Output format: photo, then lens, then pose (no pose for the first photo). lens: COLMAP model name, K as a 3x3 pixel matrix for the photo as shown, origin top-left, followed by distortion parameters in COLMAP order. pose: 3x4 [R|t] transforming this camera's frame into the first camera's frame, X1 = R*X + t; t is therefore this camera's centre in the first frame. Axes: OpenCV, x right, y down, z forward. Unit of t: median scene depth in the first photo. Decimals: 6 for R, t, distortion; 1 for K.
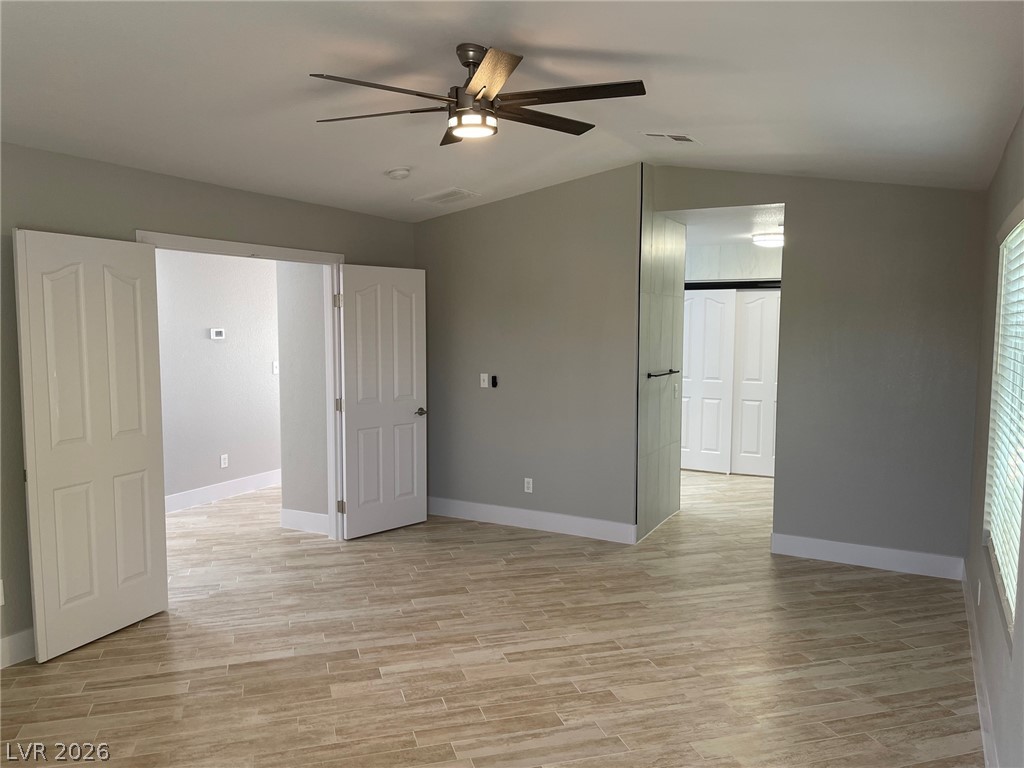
lens RADIAL K [[769.9, 0, 512.0], [0, 769.9, 384.0], [0, 0, 1]] dist [0.089749, -0.114936]
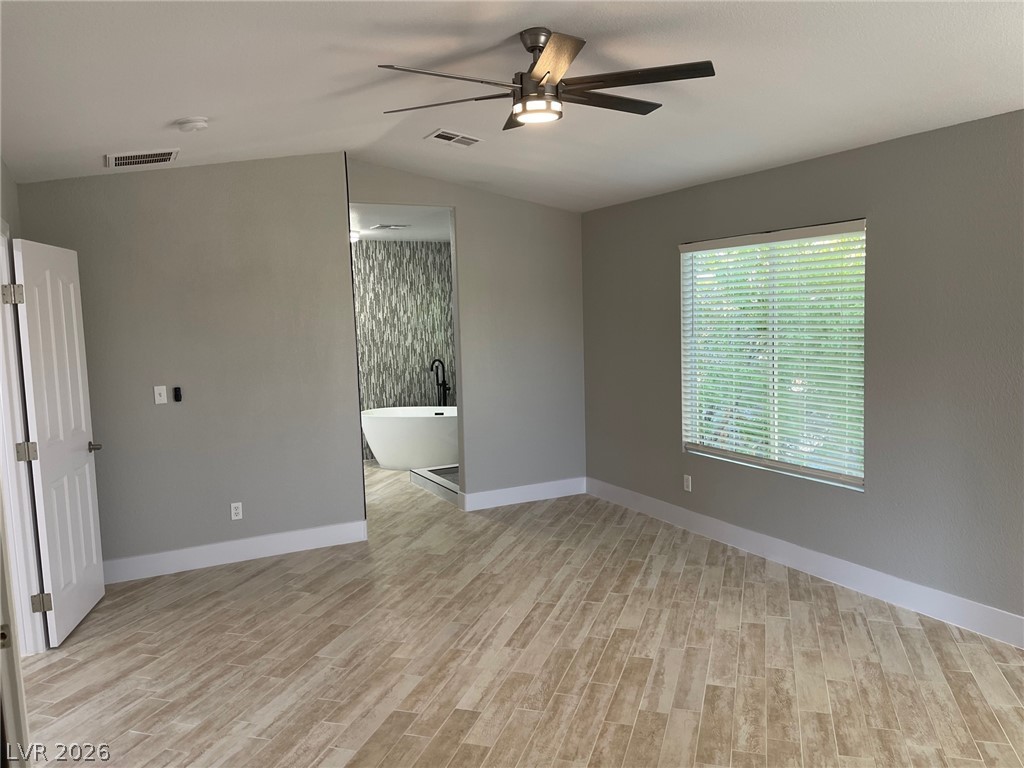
lens RADIAL K [[769.9, 0, 512.0], [0, 769.9, 384.0], [0, 0, 1]] dist [0.089749, -0.114936]
pose [[0.570851, -0.103702, 0.814478, -0.658863], [0.098146, 0.993497, 0.057707, -0.036501], [-0.815167, 0.046995, 0.577317, 0.339824]]
